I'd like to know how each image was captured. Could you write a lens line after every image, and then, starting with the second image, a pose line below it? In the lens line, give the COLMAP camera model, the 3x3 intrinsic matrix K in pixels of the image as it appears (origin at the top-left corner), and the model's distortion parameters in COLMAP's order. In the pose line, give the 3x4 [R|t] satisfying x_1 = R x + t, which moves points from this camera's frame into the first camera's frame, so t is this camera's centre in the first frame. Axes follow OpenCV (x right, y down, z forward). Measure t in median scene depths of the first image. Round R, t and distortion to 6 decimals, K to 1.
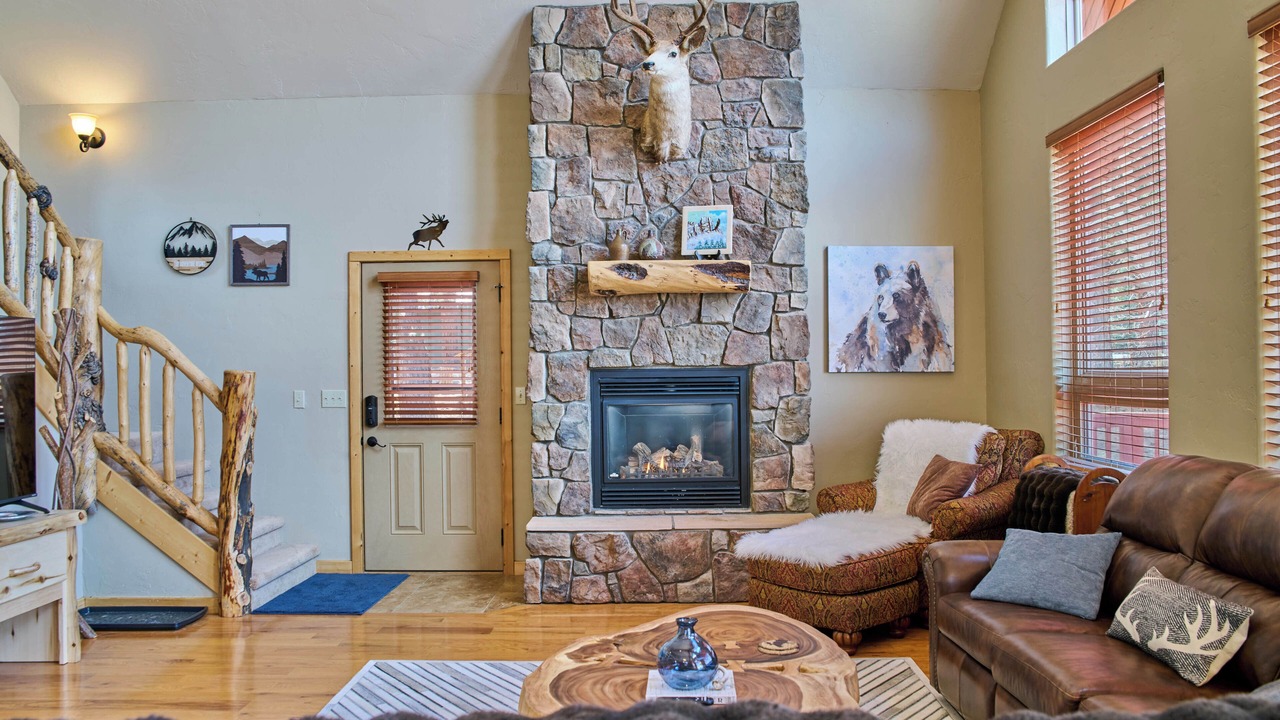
lens RADIAL K [[996.8, 0, 640.0], [0, 996.8, 360.0], [0, 0, 1]] dist [-0.096137, 0.117425]
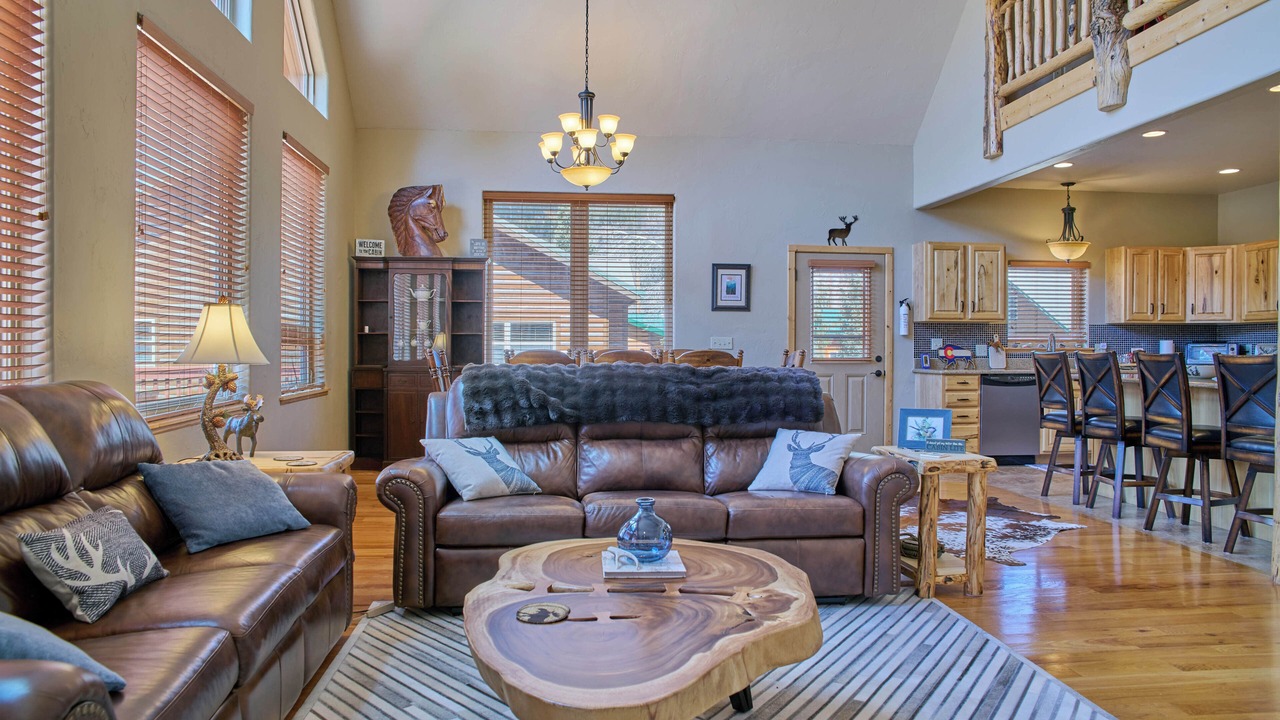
lens RADIAL K [[874.7, 0, 646.2], [0, 874.7, 361.6], [0, 0, 1]] dist [-0.112308, 0.093717]
pose [[-0.992917, 0.011678, -0.118236, 0.072417], [0.010739, 0.999906, 0.008574, 0.044747], [0.118325, 0.007244, -0.992948, 0.895474]]
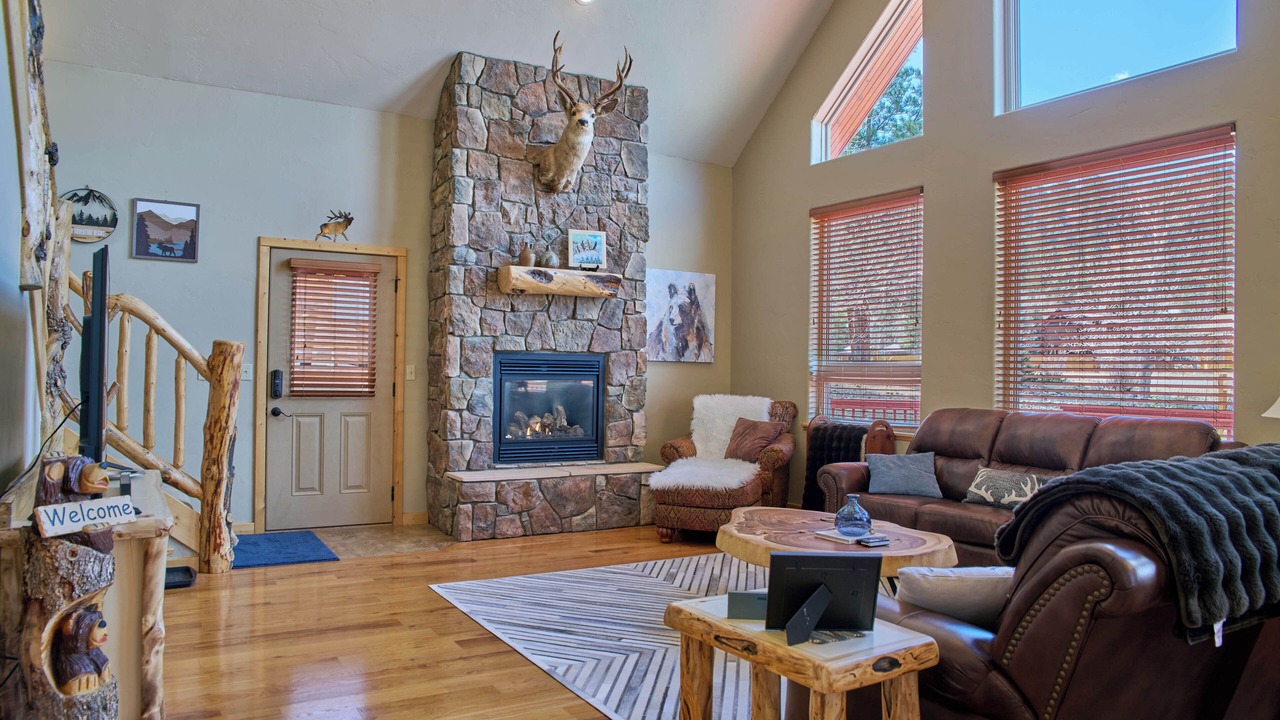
lens RADIAL K [[898.5, 0, 640.0], [0, 898.5, 360.0], [0, 0, 1]] dist [-0.093792, 0.104751]
pose [[0.849478, 0.028718, 0.526842, -0.487006], [-0.027921, 0.999565, -0.009467, 0.025226], [-0.526885, -0.006668, 0.849910, -0.047048]]
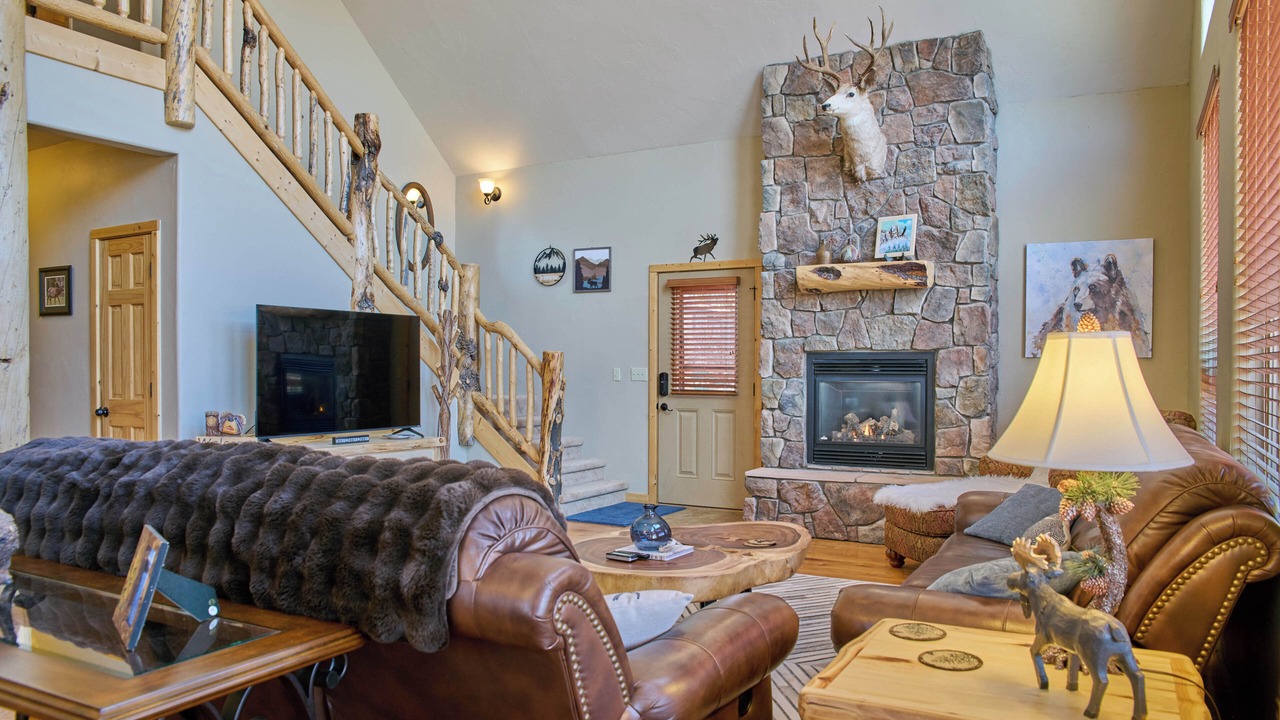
lens RADIAL K [[909.6, 0, 648.2], [0, 909.6, 383.1], [0, 0, 1]] dist [-0.088058, 0.080324]
pose [[0.880542, 0.020030, -0.473545, 0.317632], [-0.007219, 0.999558, 0.028855, 0.016449], [0.473914, -0.021990, 0.880297, -0.099005]]
